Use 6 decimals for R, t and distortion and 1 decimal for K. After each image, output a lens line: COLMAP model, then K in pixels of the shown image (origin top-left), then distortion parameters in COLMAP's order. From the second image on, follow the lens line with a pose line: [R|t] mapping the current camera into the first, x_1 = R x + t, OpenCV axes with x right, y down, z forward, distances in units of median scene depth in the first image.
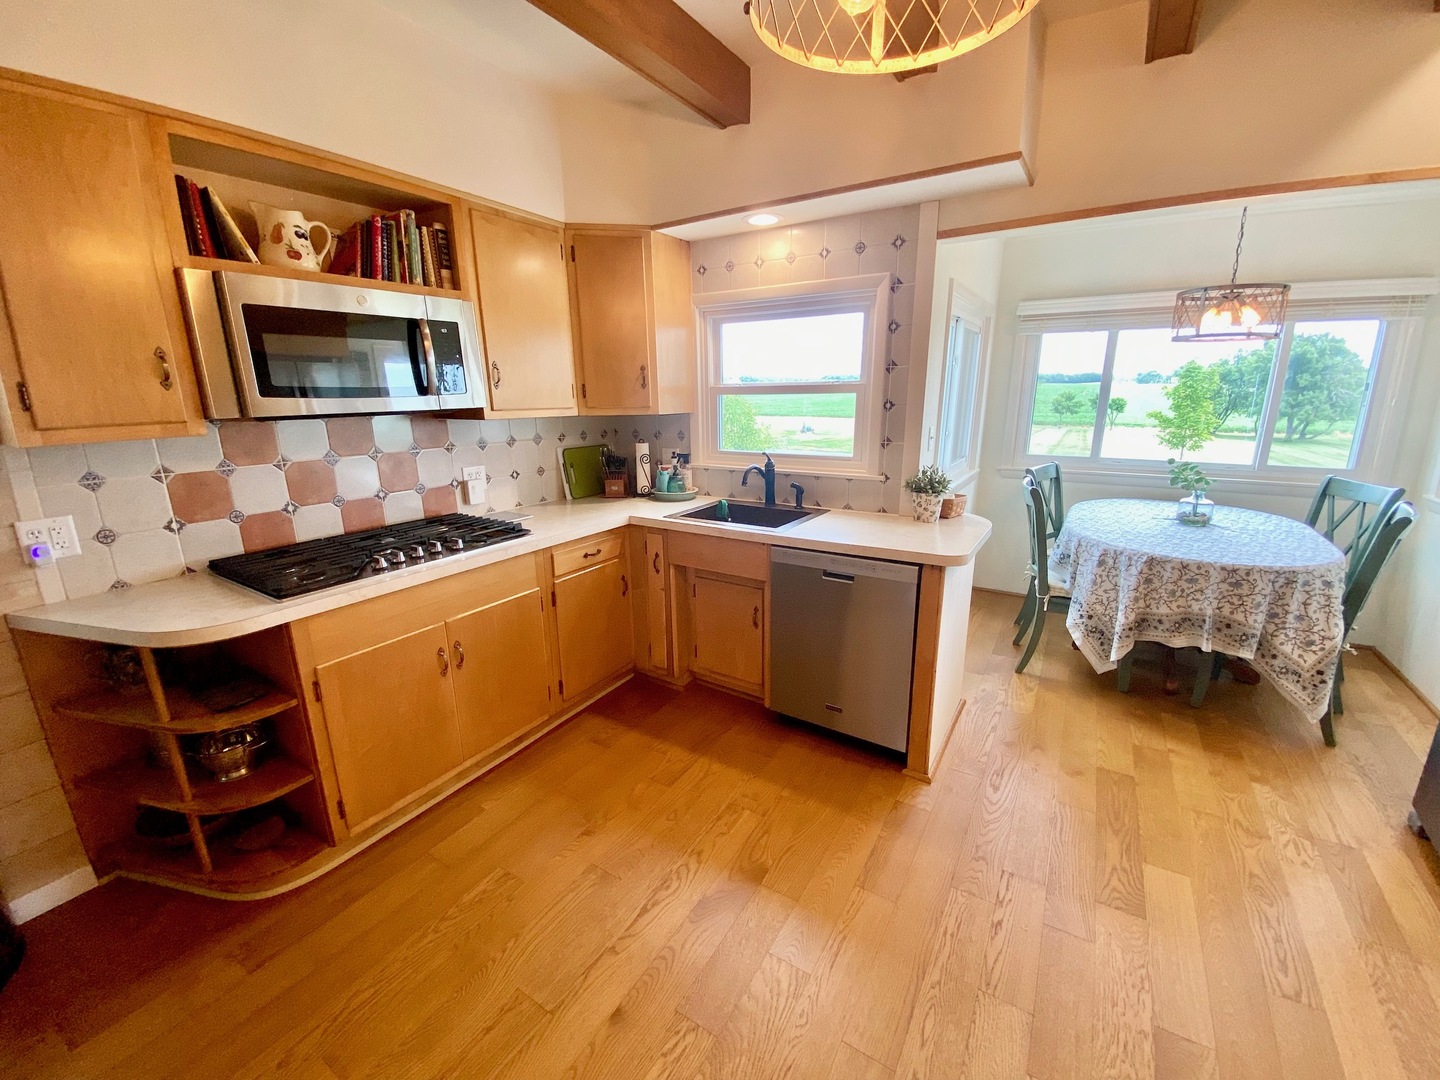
lens RADIAL K [[591.6, 0, 723.1], [0, 591.6, 544.4], [0, 0, 1]] dist [-0.019696, -0.001741]
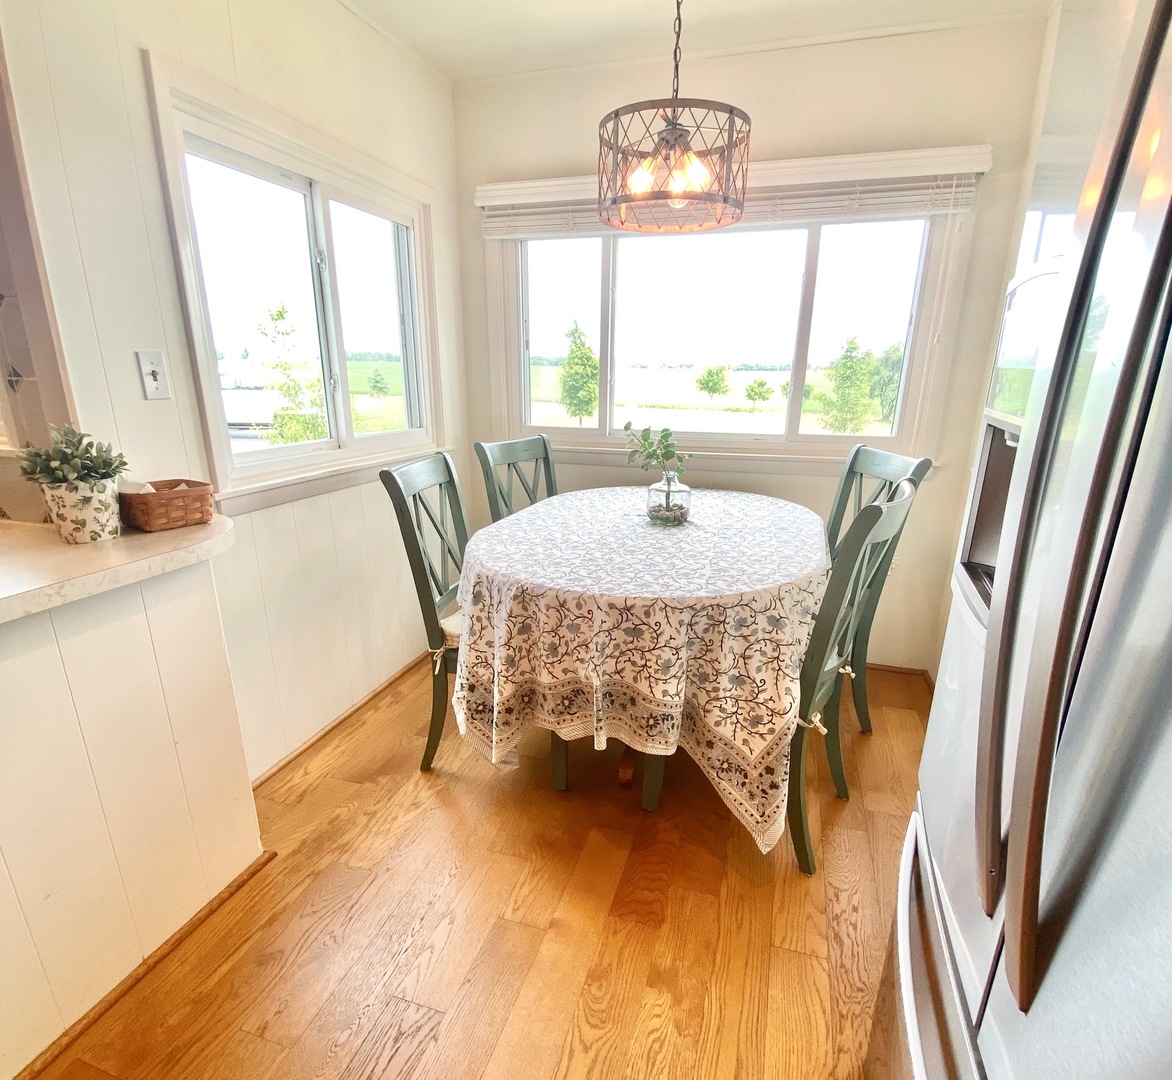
lens RADIAL K [[633.3, 0, 589.3], [0, 633.3, 572.7], [0, 0, 1]] dist [0.007717, -0.000259]
pose [[0.969407, -0.058096, 0.238484, 0.684206], [0.047179, 0.997571, 0.051239, -0.023079], [-0.240881, -0.038420, 0.969794, 0.401991]]
